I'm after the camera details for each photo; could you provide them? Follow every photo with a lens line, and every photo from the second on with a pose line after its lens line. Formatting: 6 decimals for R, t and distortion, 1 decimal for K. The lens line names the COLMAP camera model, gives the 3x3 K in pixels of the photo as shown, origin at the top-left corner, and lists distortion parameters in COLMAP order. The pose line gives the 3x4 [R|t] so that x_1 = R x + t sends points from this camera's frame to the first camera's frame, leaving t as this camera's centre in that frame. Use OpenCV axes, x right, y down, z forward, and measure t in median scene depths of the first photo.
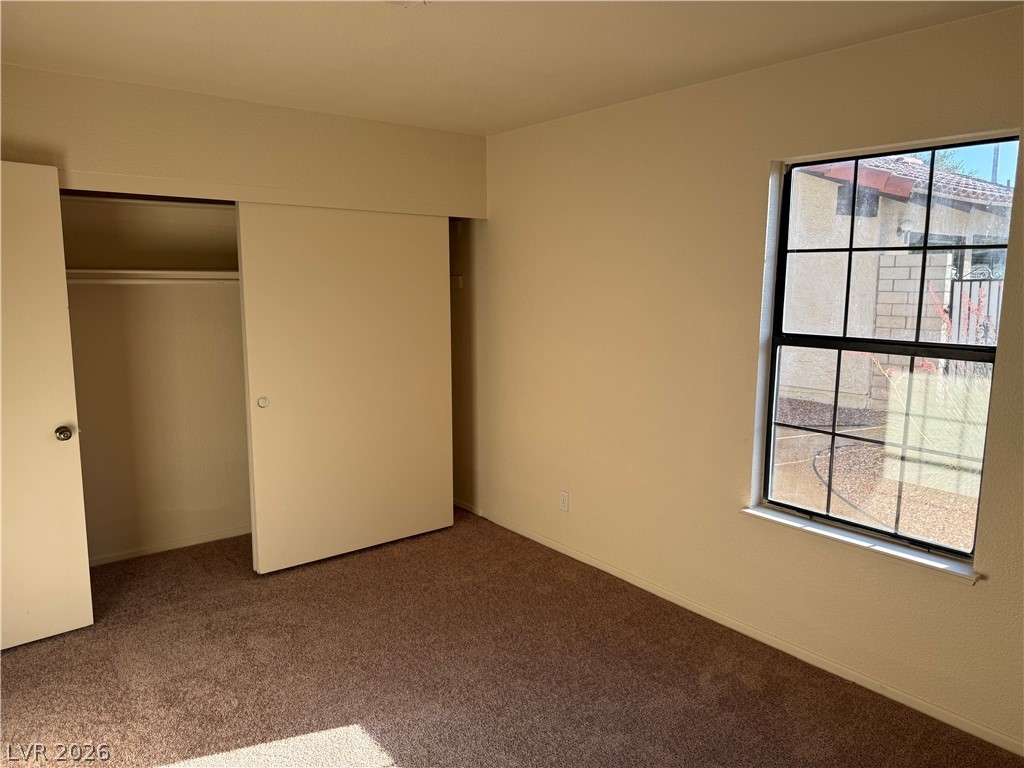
lens RADIAL K [[727.6, 0, 512.7], [0, 727.6, 388.1], [0, 0, 1]] dist [0.060642, -0.088102]
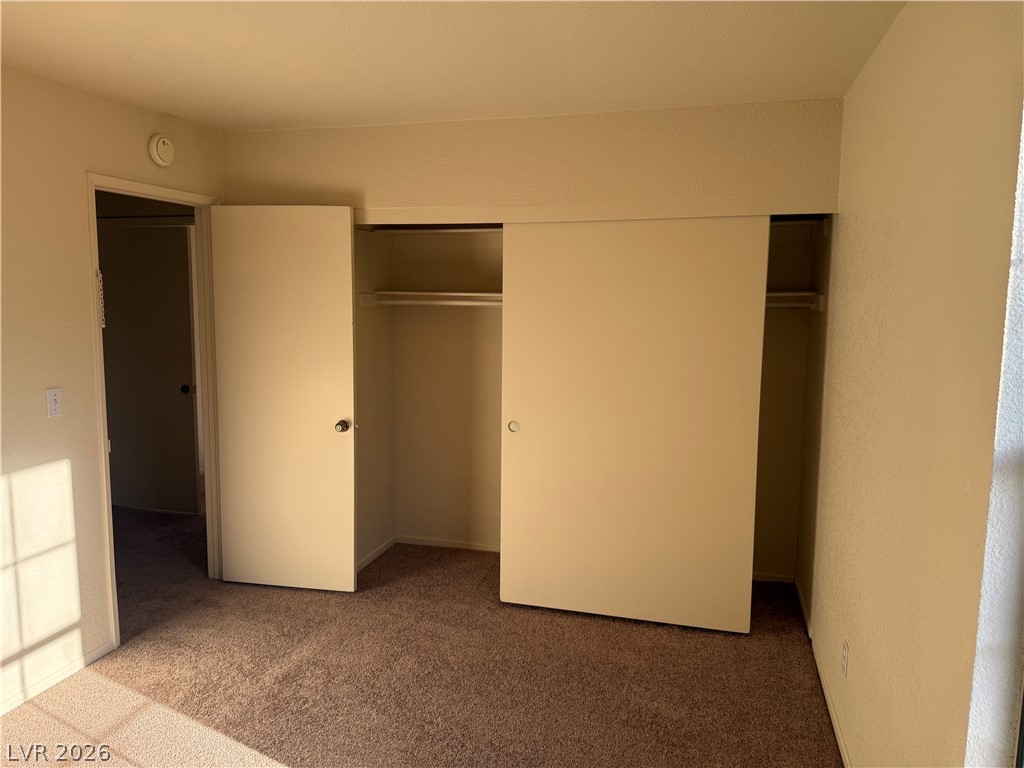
lens RADIAL K [[722.4, 0, 516.1], [0, 722.4, 385.9], [0, 0, 1]] dist [0.108401, -0.148699]
pose [[0.585415, 0.098976, -0.804669, 0.449826], [-0.126410, 0.991525, 0.029993, -0.067110], [0.800818, 0.084160, 0.592965, 0.448153]]
